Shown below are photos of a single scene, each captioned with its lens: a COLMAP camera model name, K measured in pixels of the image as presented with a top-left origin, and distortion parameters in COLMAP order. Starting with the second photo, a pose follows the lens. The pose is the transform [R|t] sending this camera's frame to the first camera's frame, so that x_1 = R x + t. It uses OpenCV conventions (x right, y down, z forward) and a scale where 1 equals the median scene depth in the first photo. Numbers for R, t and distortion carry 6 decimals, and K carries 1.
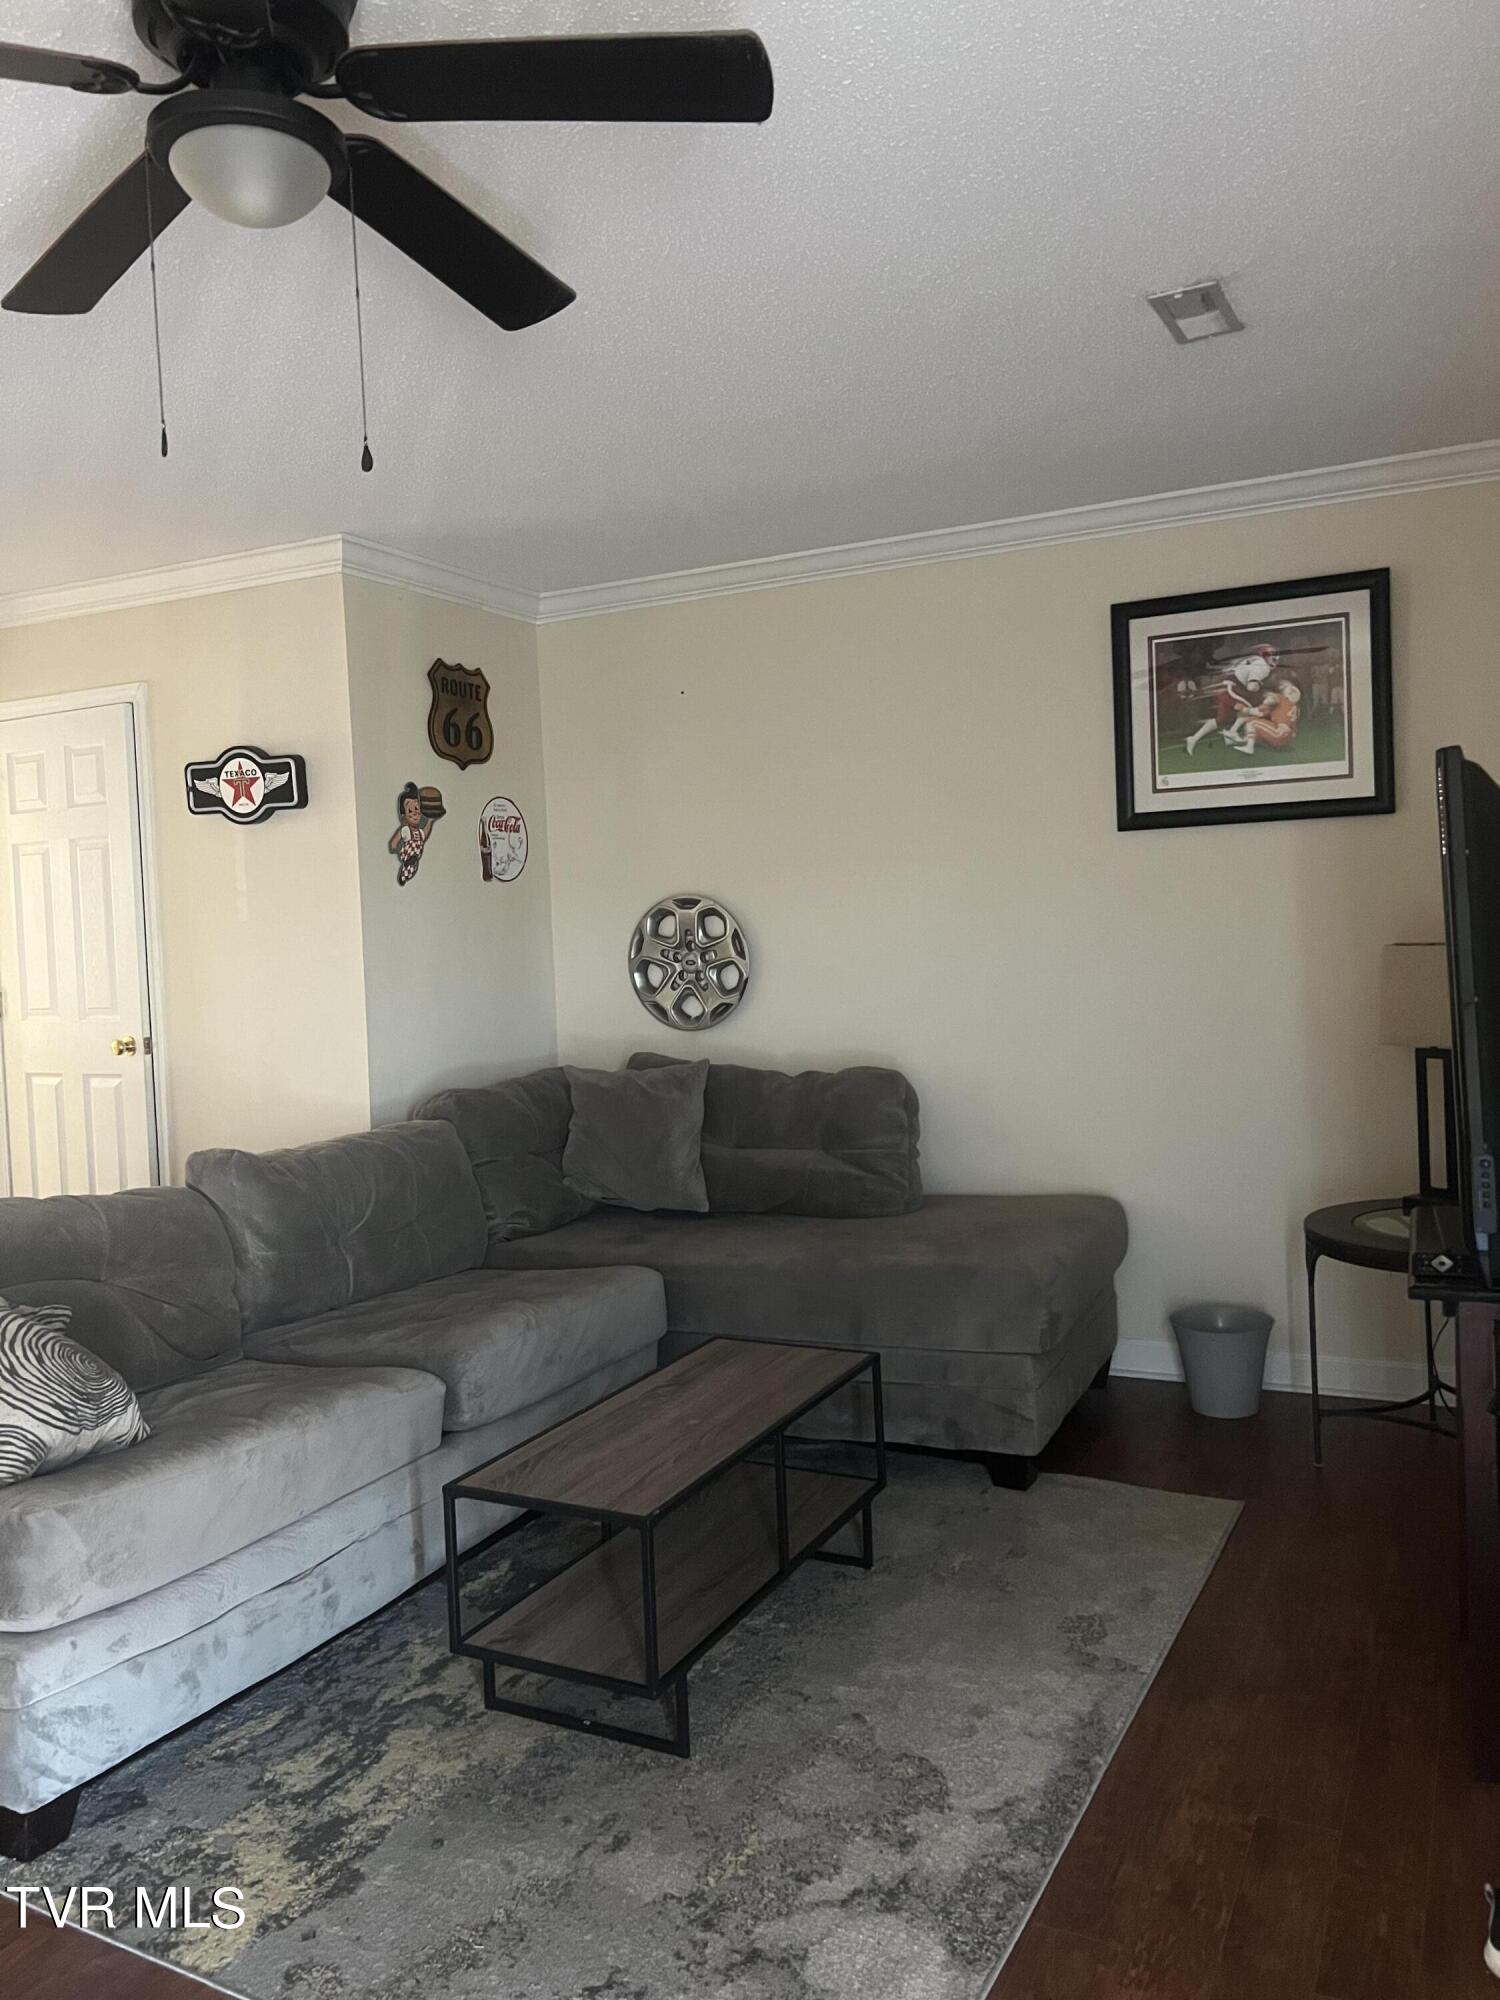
lens RADIAL K [[1511.5, 0, 751.8], [0, 1511.5, 983.5], [0, 0, 1]] dist [0.044397, -0.044819]
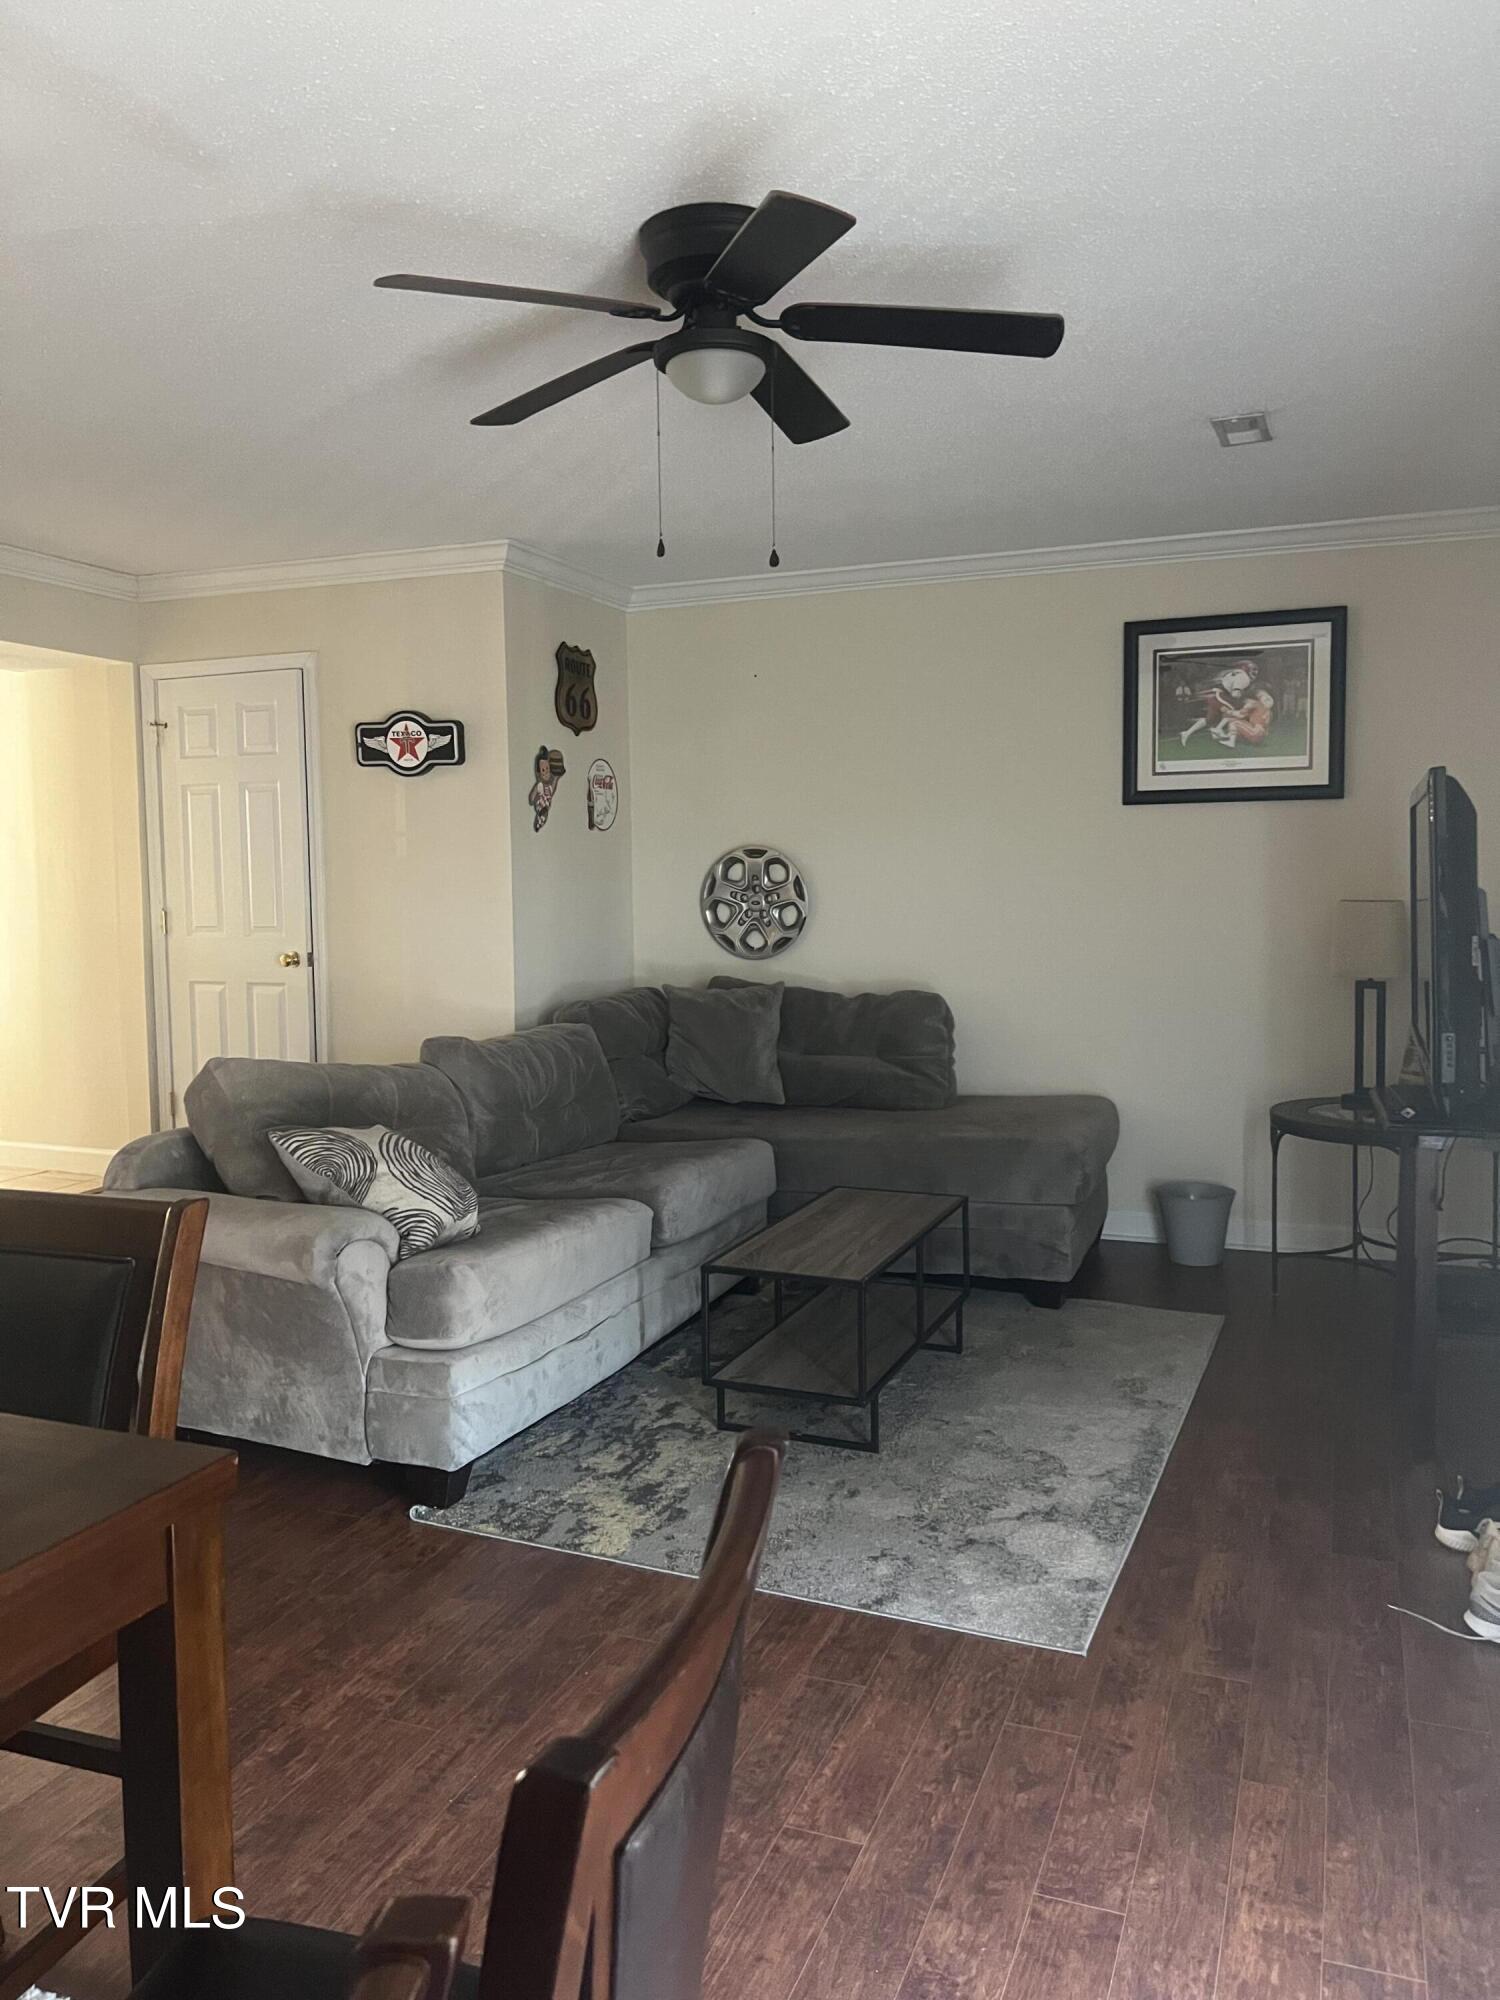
lens RADIAL K [[1495.2, 0, 743.1], [0, 1495.2, 984.2], [0, 0, 1]] dist [0.107137, -0.234203]
pose [[0.996819, 0.022697, 0.076399, -0.176306], [-0.025212, 0.999166, 0.032111, 0.016329], [-0.075606, -0.033935, 0.996560, -0.237504]]
